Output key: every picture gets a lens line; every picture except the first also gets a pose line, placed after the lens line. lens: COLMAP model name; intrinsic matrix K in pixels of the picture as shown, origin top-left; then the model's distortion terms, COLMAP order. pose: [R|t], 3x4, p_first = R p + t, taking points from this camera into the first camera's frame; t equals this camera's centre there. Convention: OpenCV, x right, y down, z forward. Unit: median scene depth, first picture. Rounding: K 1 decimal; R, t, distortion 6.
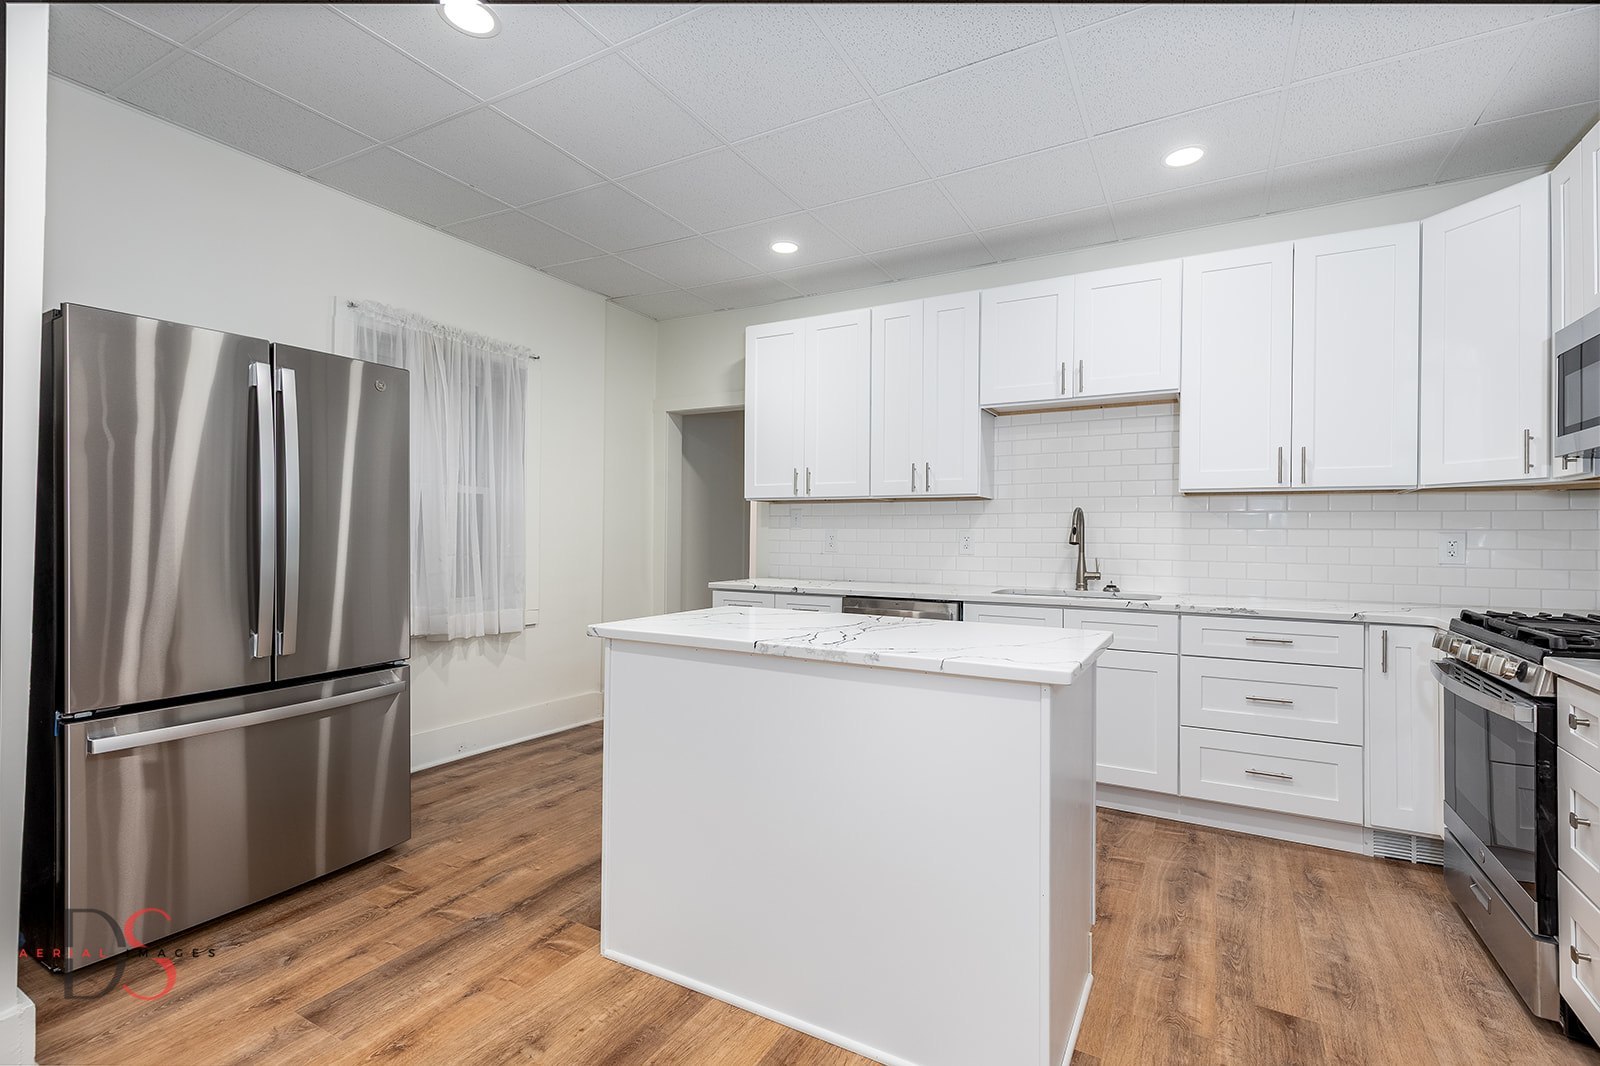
lens RADIAL K [[719.8, 0, 804.9], [0, 719.8, 531.8], [0, 0, 1]] dist [0.008045, -0.002349]
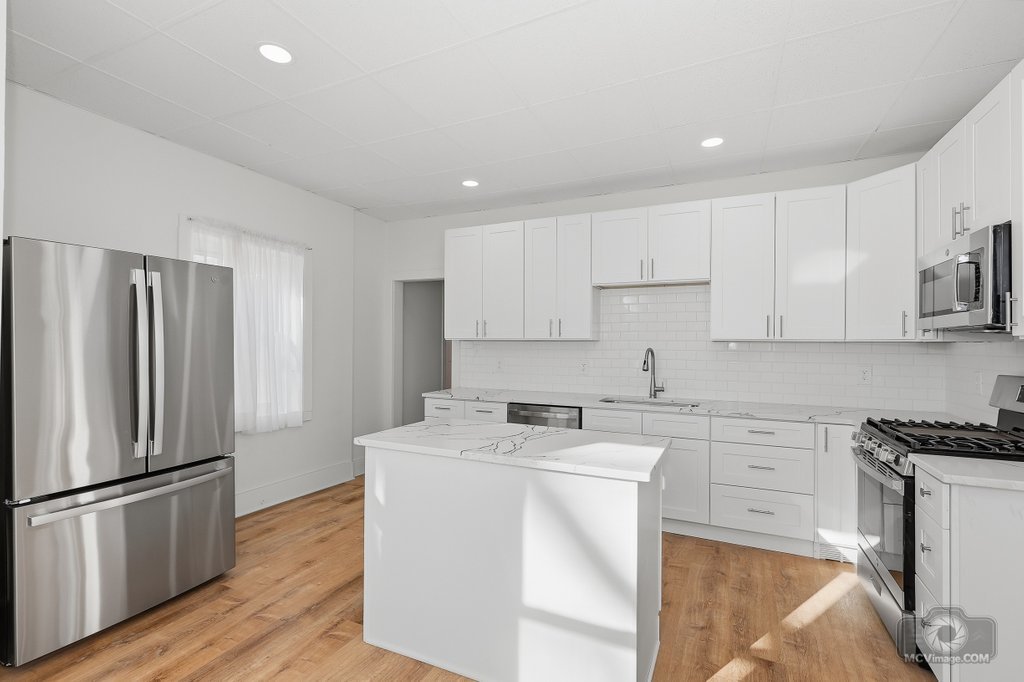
lens RADIAL K [[463.5, 0, 507.4], [0, 463.5, 343.3], [0, 0, 1]] dist [-0.001900, 0.002175]
pose [[0.997924, -0.001899, 0.064380, -0.021669], [0.001622, 0.999989, 0.004346, -0.073585], [-0.064387, -0.004233, 0.997916, -0.048236]]
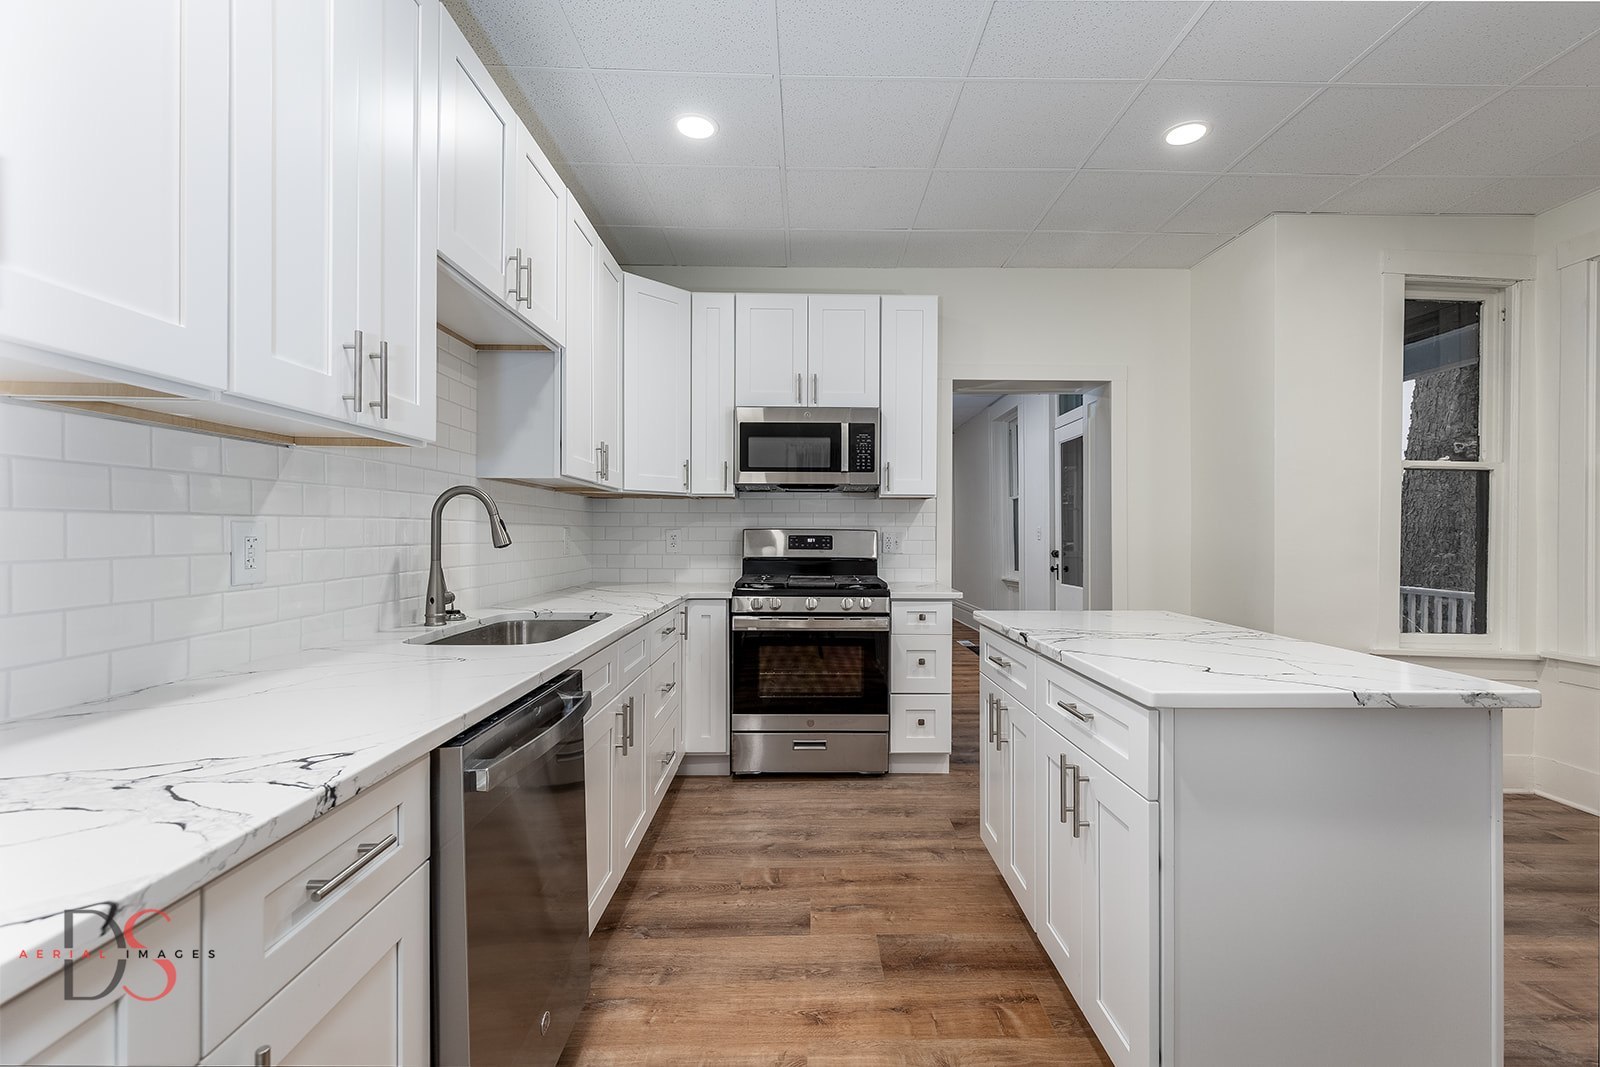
lens RADIAL K [[719.8, 0, 813.8], [0, 719.8, 535.8], [0, 0, 1]] dist [0.008045, -0.002349]
pose [[-0.510677, -0.005758, 0.859754, -0.426824], [-0.004898, 0.999981, 0.003788, 0.006302], [-0.859759, -0.002276, -0.510695, 1.561308]]
